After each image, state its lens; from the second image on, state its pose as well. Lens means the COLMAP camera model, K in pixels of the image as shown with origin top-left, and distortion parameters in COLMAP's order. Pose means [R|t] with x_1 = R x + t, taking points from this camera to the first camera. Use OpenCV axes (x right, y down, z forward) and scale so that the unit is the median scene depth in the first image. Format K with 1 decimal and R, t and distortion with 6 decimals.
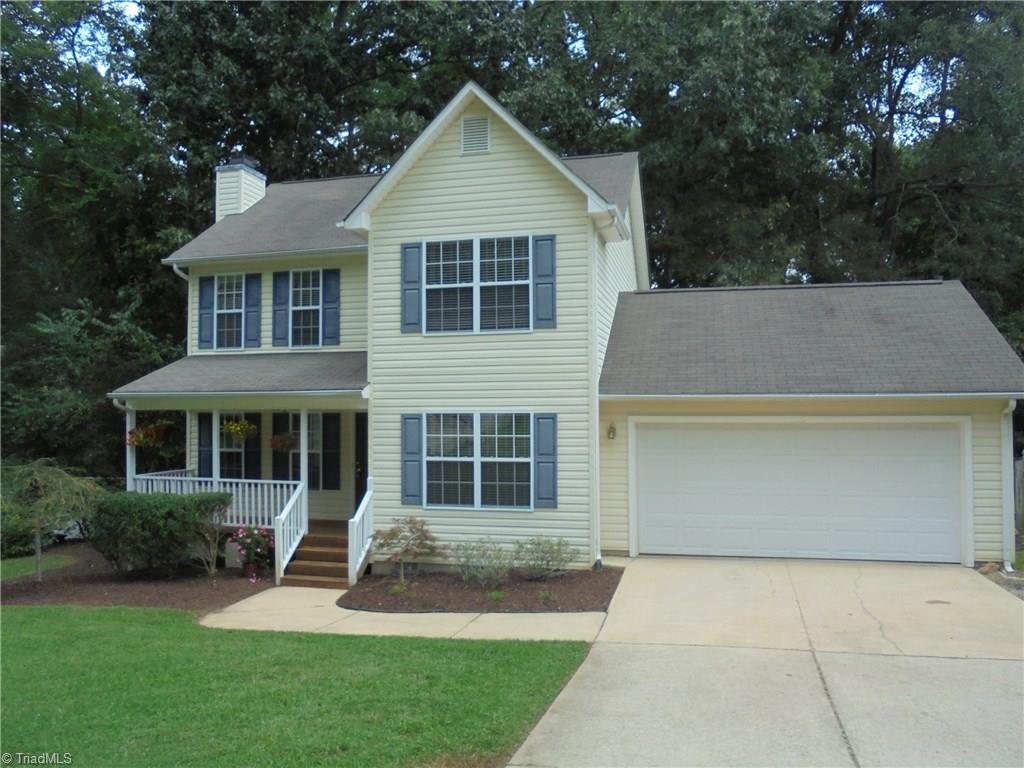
lens RADIAL K [[781.6, 0, 510.0], [0, 781.6, 386.8], [0, 0, 1]] dist [-0.096015, 0.076699]
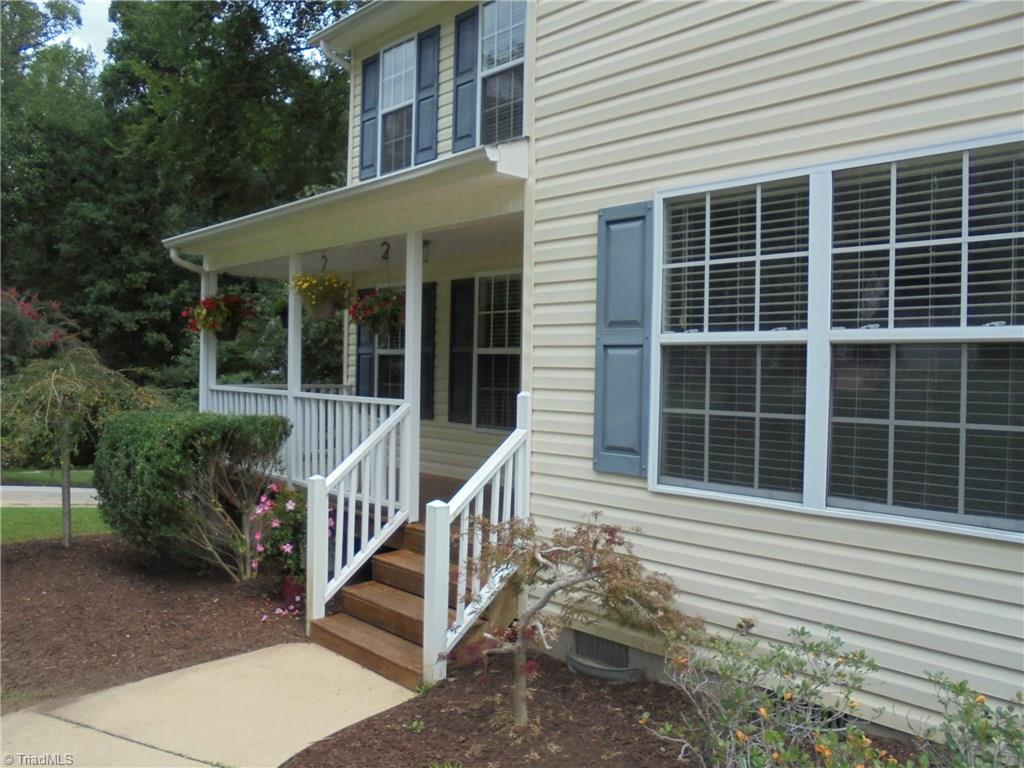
lens RADIAL K [[781.6, 0, 503.0], [0, 781.6, 379.7], [0, 0, 1]] dist [-0.096015, 0.076699]
pose [[0.848318, 0.026210, -0.528839, 0.008960], [-0.003355, 0.999020, 0.044132, 0.092605], [0.529477, -0.035663, 0.847574, 0.668742]]
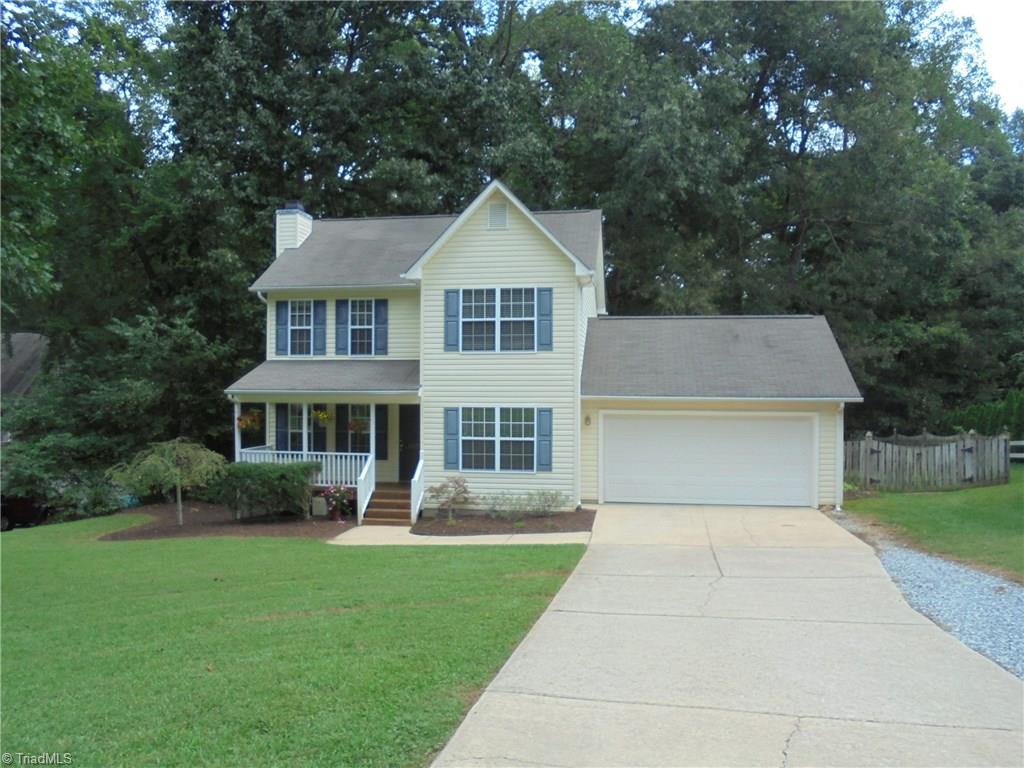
lens RADIAL K [[781.6, 0, 509.6], [0, 781.6, 386.5], [0, 0, 1]] dist [-0.096015, 0.076699]
pose [[0.996610, 0.008715, 0.081812, -0.134705], [-0.010902, 0.999594, 0.026329, -0.042483], [-0.081549, -0.027131, 0.996300, -0.449931]]
